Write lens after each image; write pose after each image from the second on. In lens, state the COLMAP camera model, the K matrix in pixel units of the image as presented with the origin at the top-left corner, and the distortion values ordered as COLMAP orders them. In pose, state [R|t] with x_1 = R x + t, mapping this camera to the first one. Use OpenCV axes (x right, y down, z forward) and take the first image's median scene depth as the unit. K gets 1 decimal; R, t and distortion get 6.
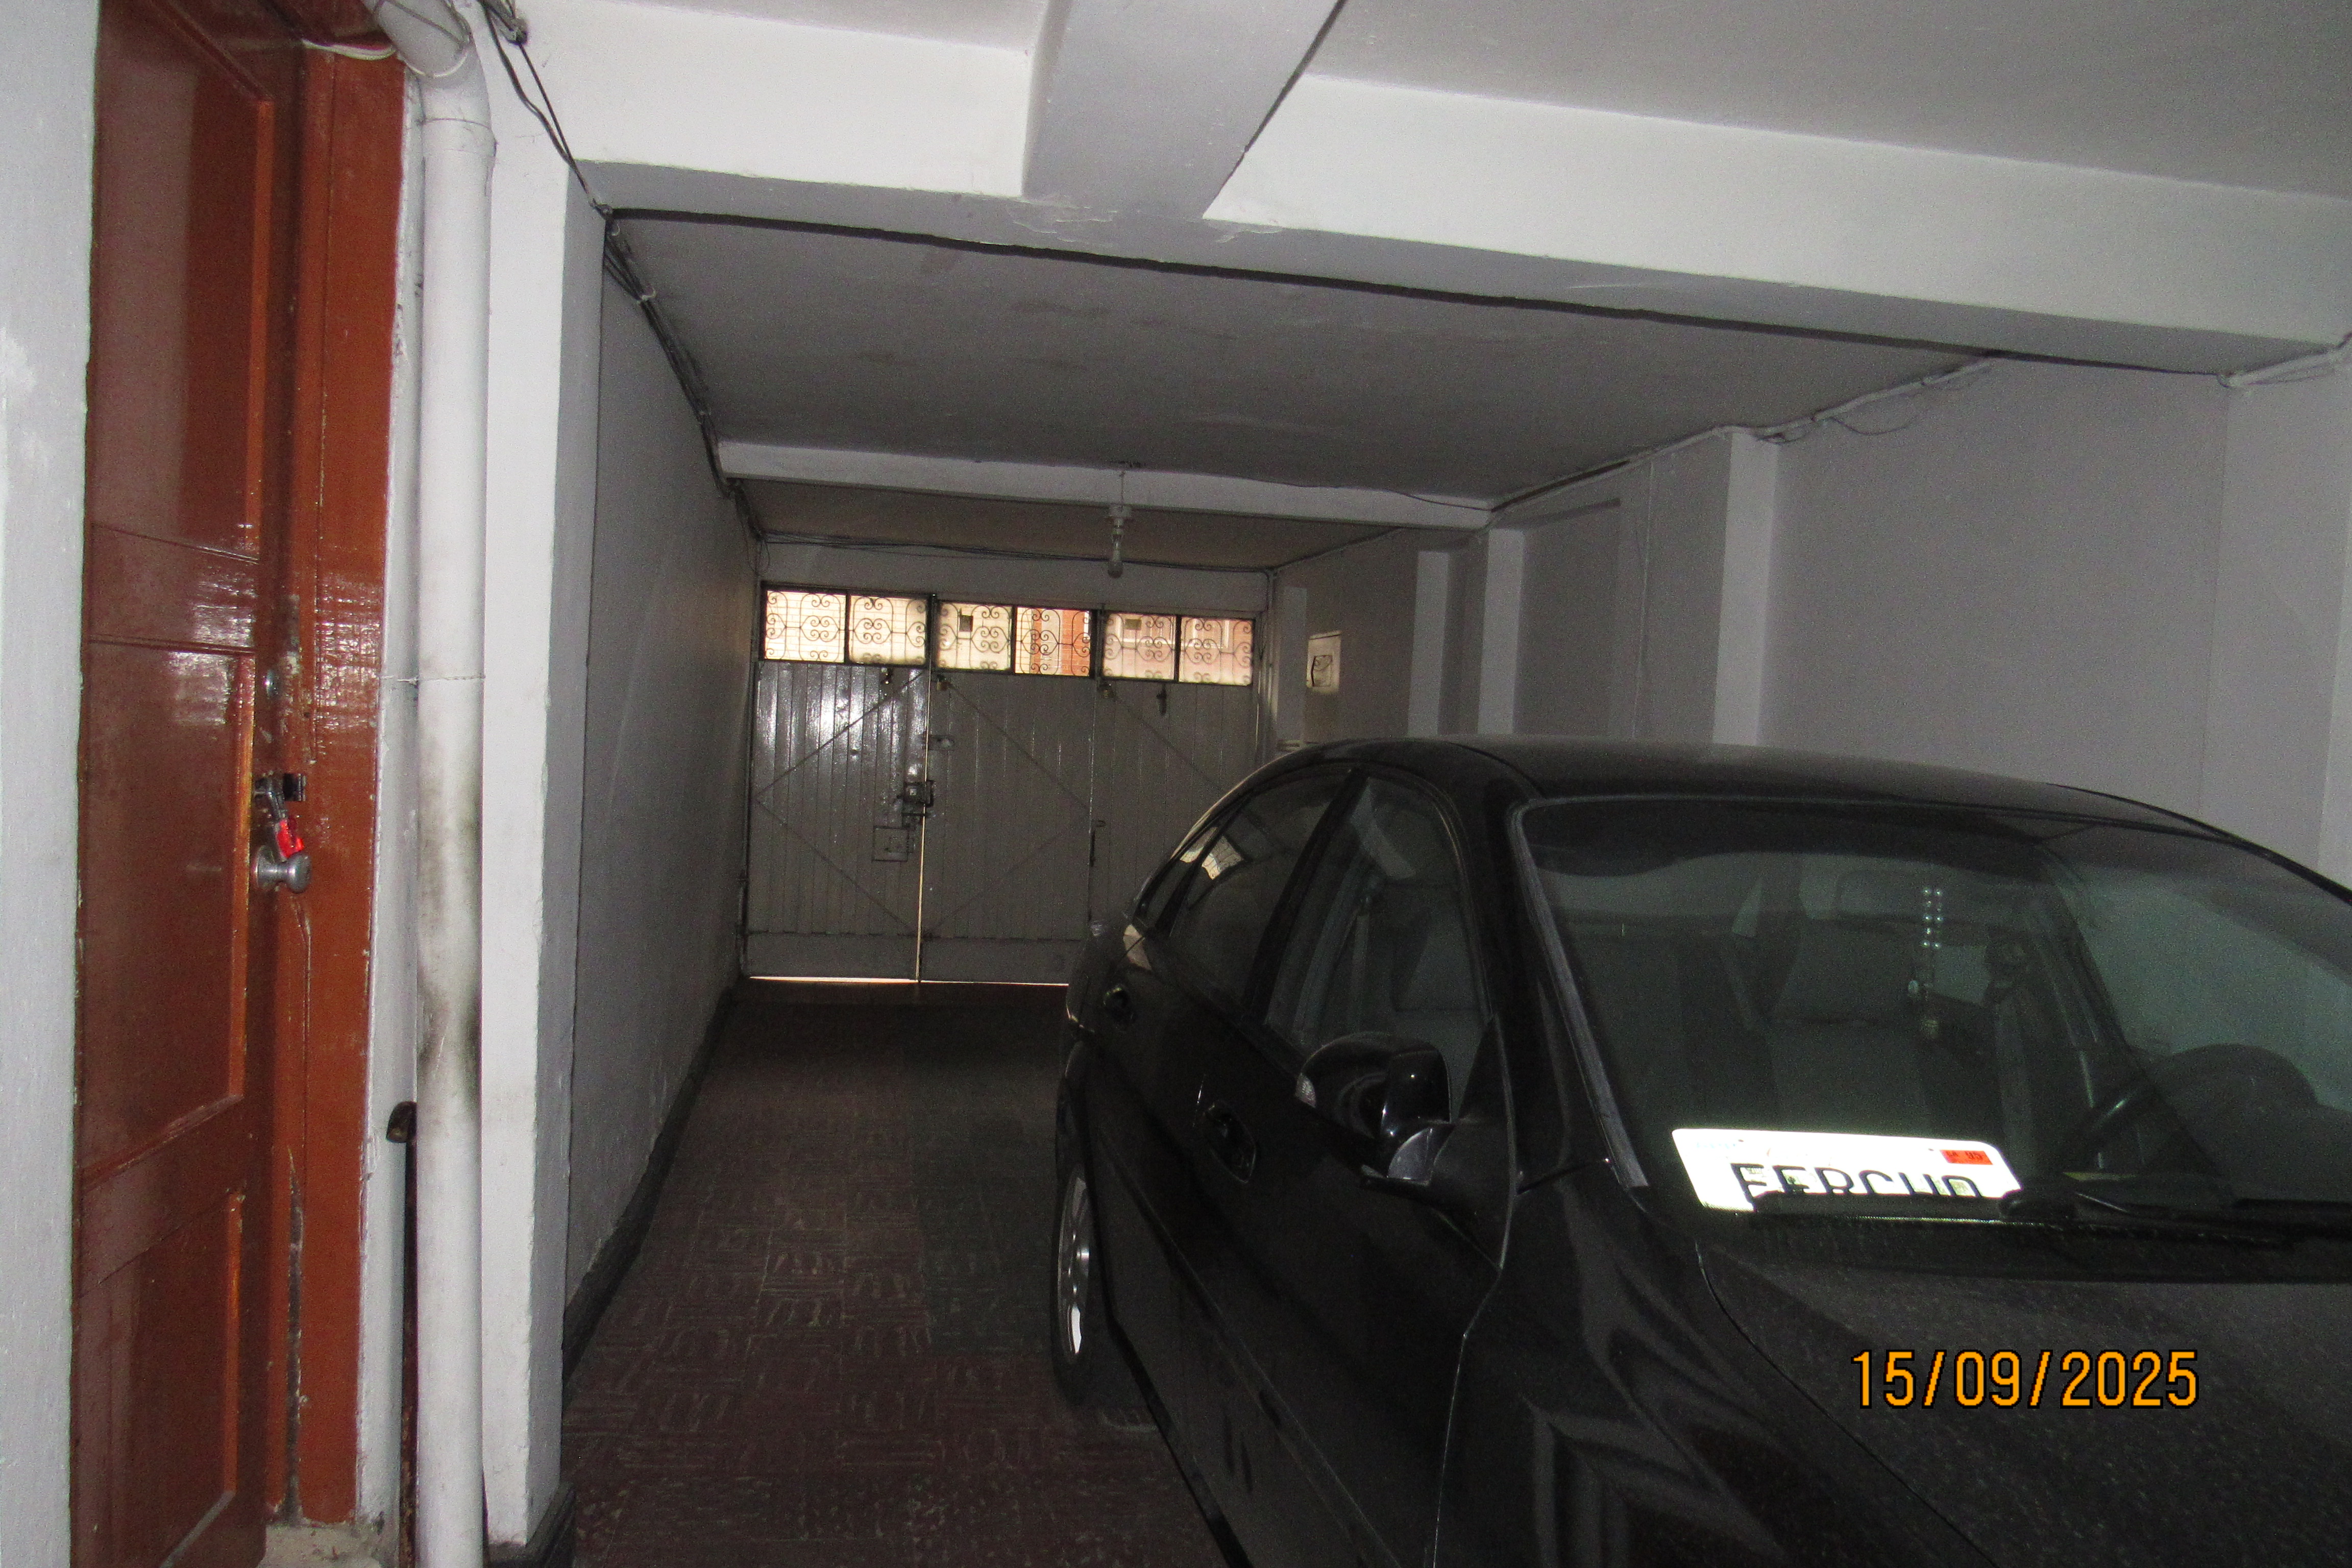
lens RADIAL K [[1726.1, 0, 1174.0], [0, 1726.1, 832.9], [0, 0, 1]] dist [-0.027551, -0.000581]
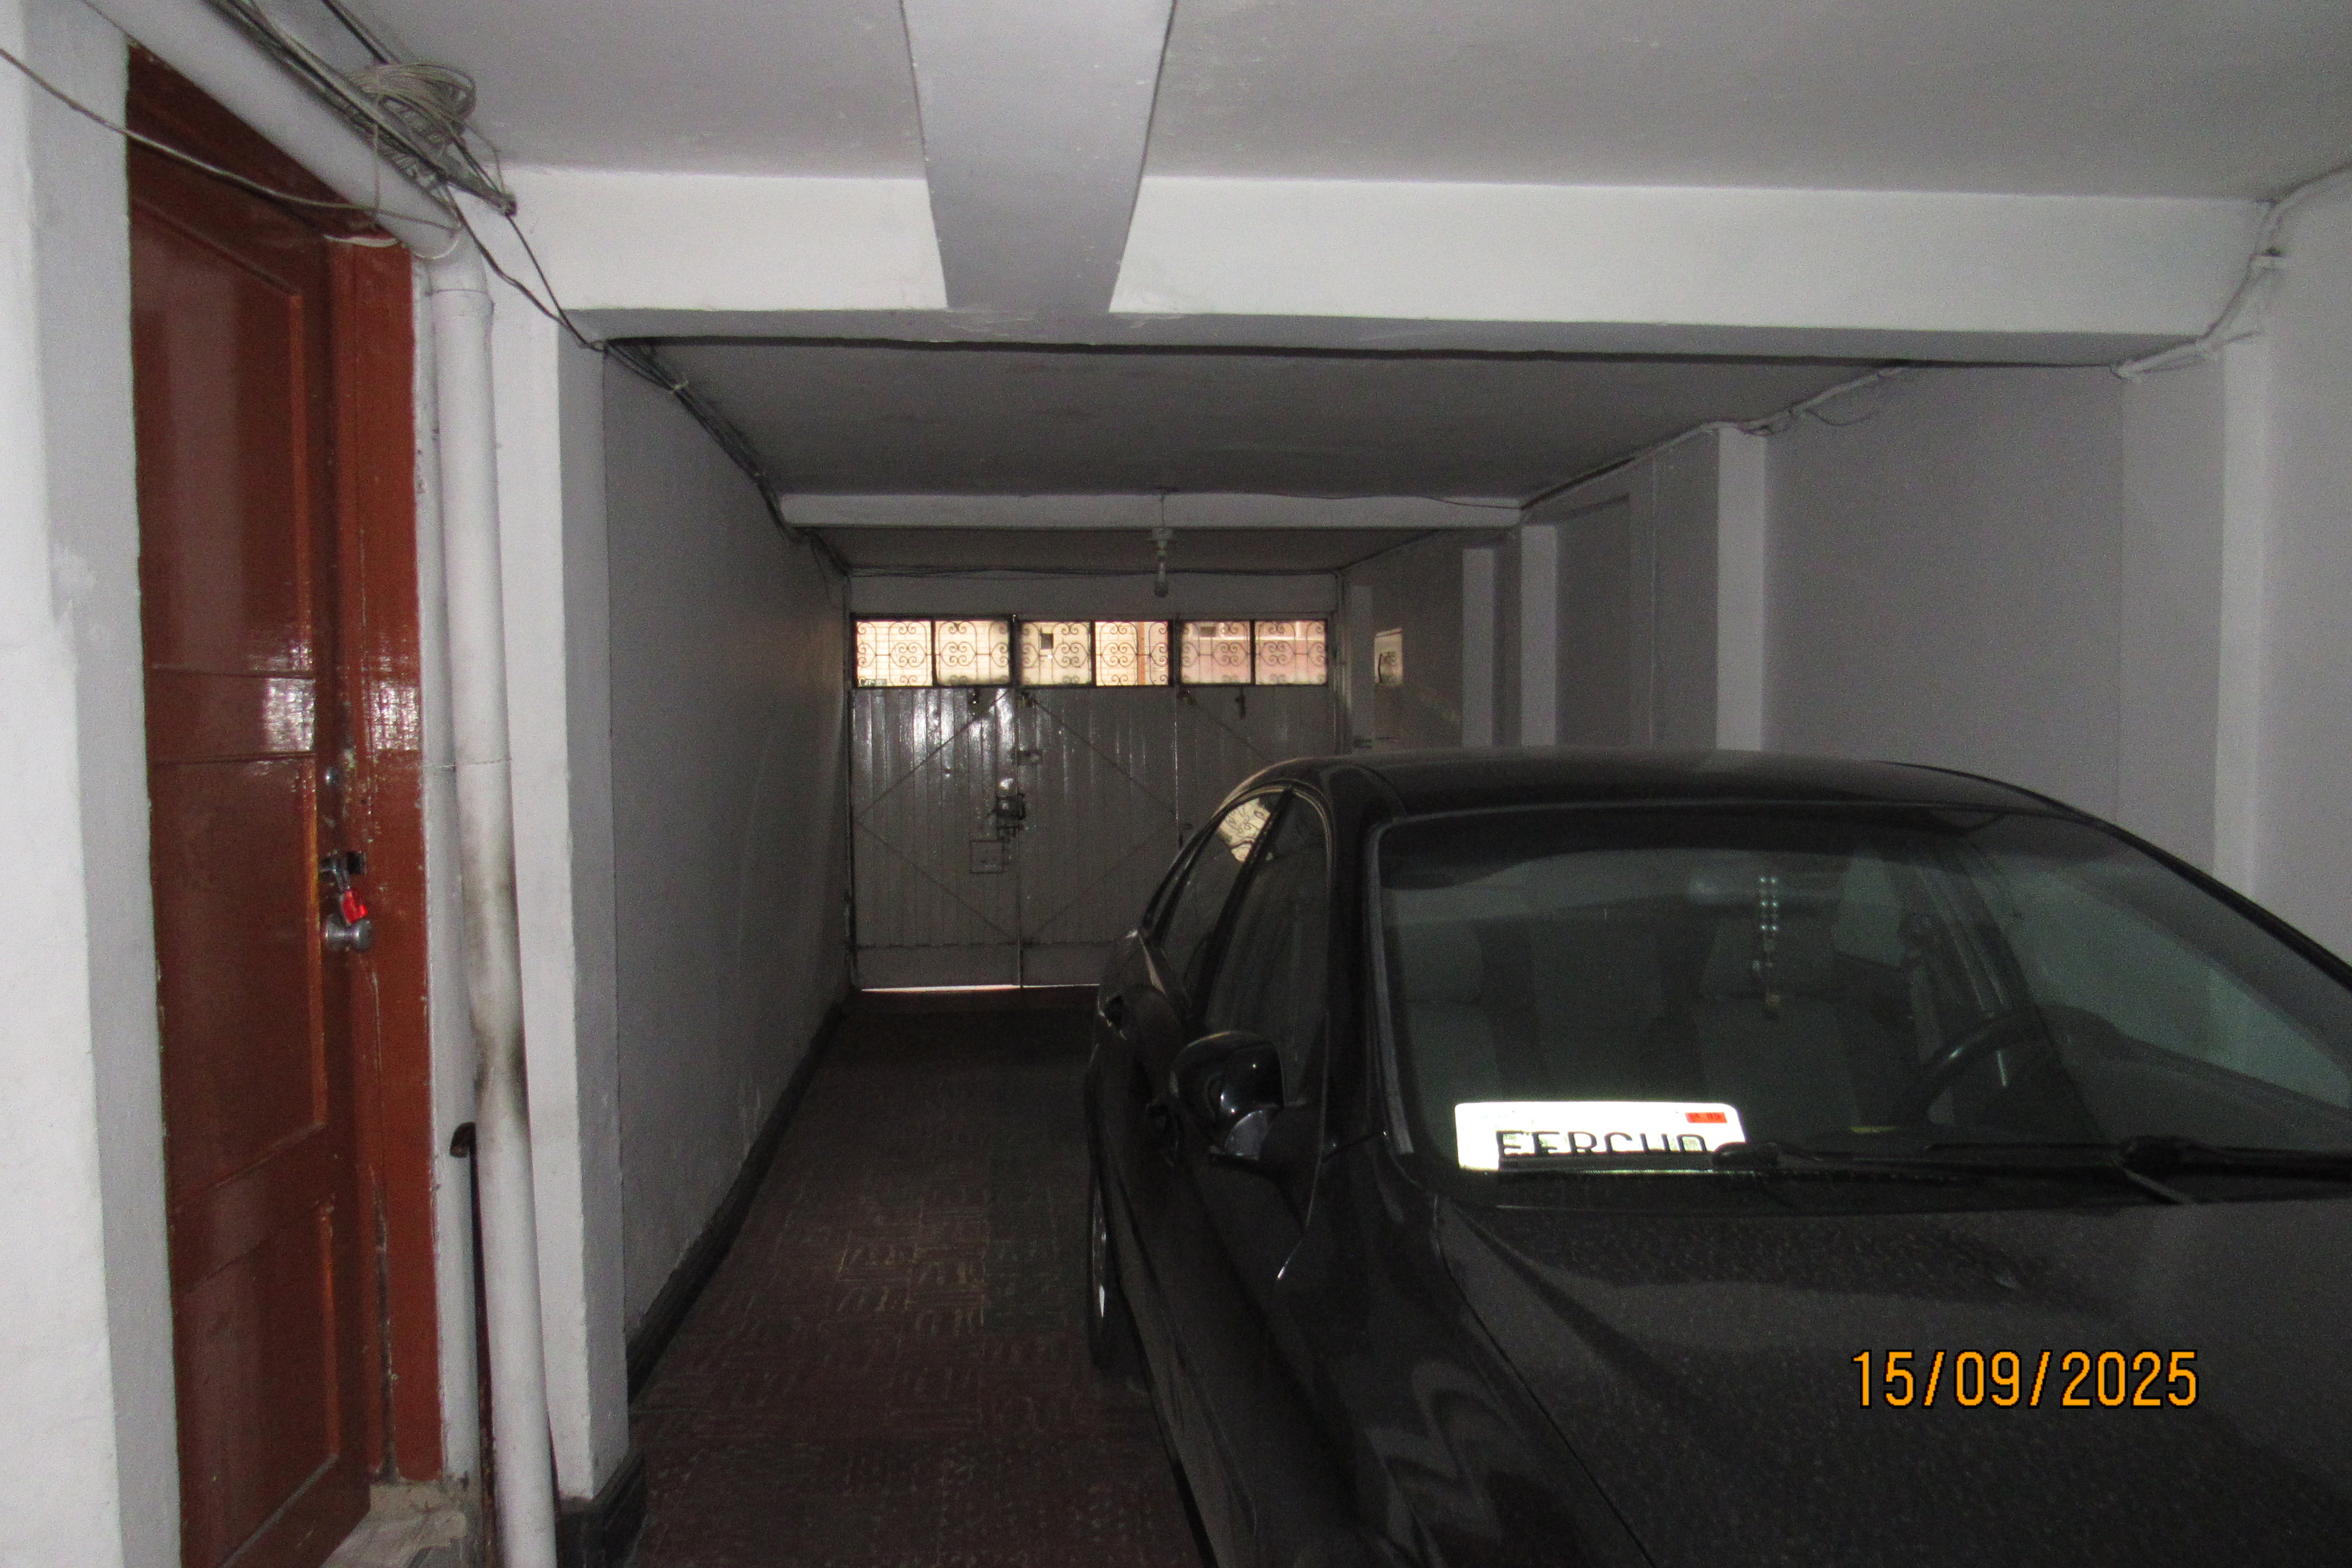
lens RADIAL K [[1726.1, 0, 1174.0], [0, 1726.1, 832.9], [0, 0, 1]] dist [-0.027551, -0.000581]
pose [[0.995364, -0.053661, -0.079813, 0.082818], [0.054025, 0.998537, 0.002409, -0.010980], [0.079567, -0.006710, 0.996807, -0.079395]]
